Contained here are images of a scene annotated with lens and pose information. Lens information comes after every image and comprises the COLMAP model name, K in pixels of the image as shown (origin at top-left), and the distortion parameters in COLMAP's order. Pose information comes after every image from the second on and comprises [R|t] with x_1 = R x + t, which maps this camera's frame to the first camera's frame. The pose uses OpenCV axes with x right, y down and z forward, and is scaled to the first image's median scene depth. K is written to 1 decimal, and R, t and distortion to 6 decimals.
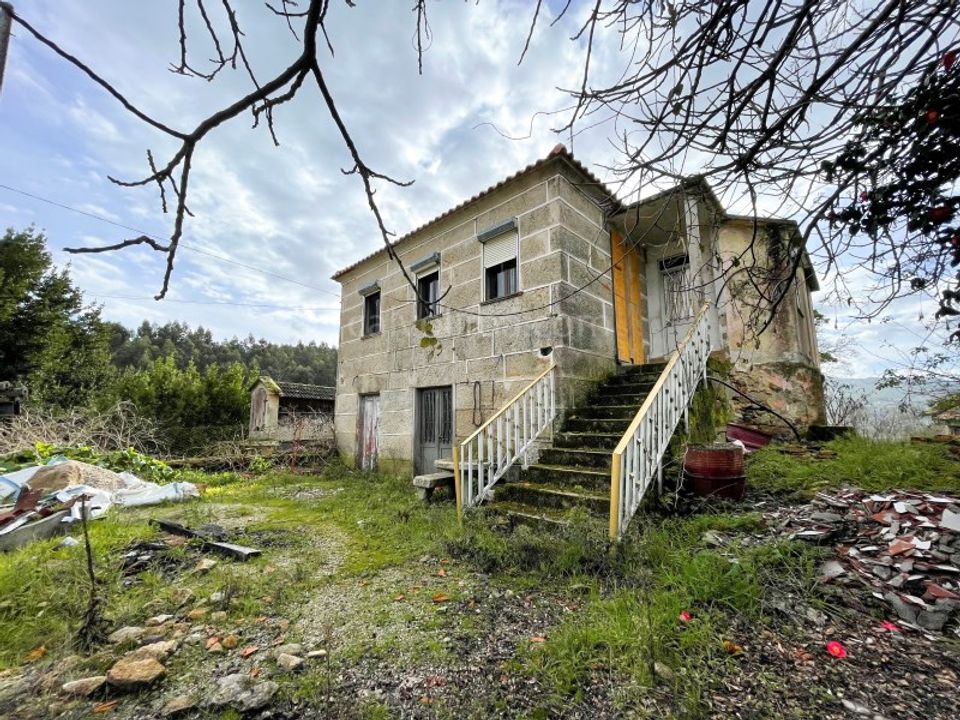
lens RADIAL K [[378.3, 0, 480.0], [0, 378.3, 360.0], [0, 0, 1]] dist [0.000701, -0.000053]
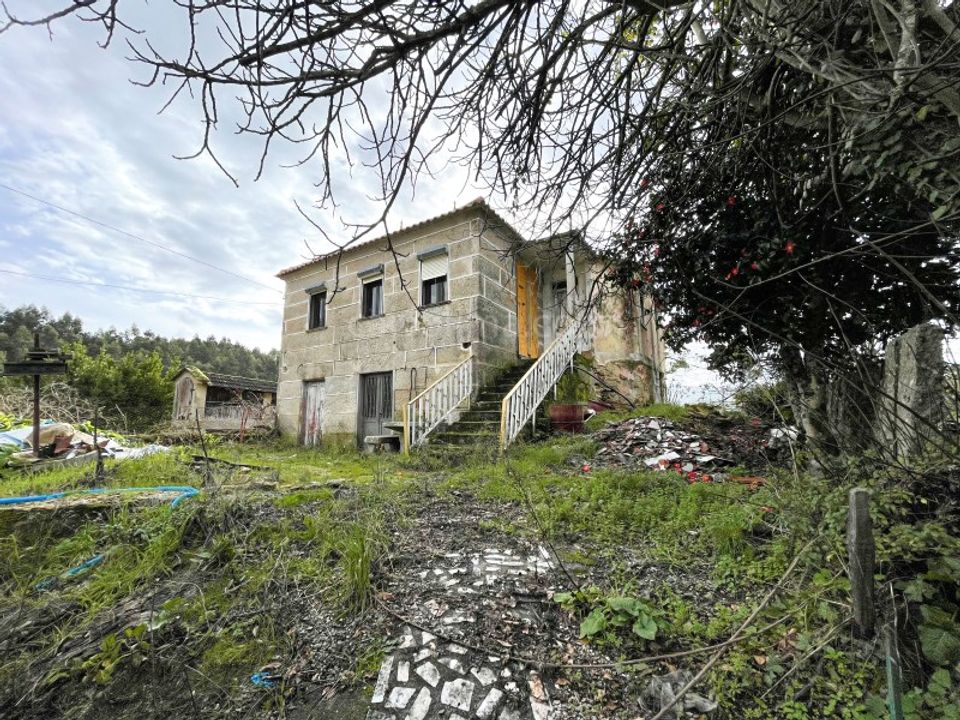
lens RADIAL K [[378.3, 0, 480.0], [0, 378.3, 360.0], [0, 0, 1]] dist [0.000701, -0.000053]
pose [[0.977753, 0.028196, 0.207855, -0.050948], [-0.026228, 0.999581, -0.012220, 0.037688], [-0.208112, 0.006496, 0.978083, -0.289232]]
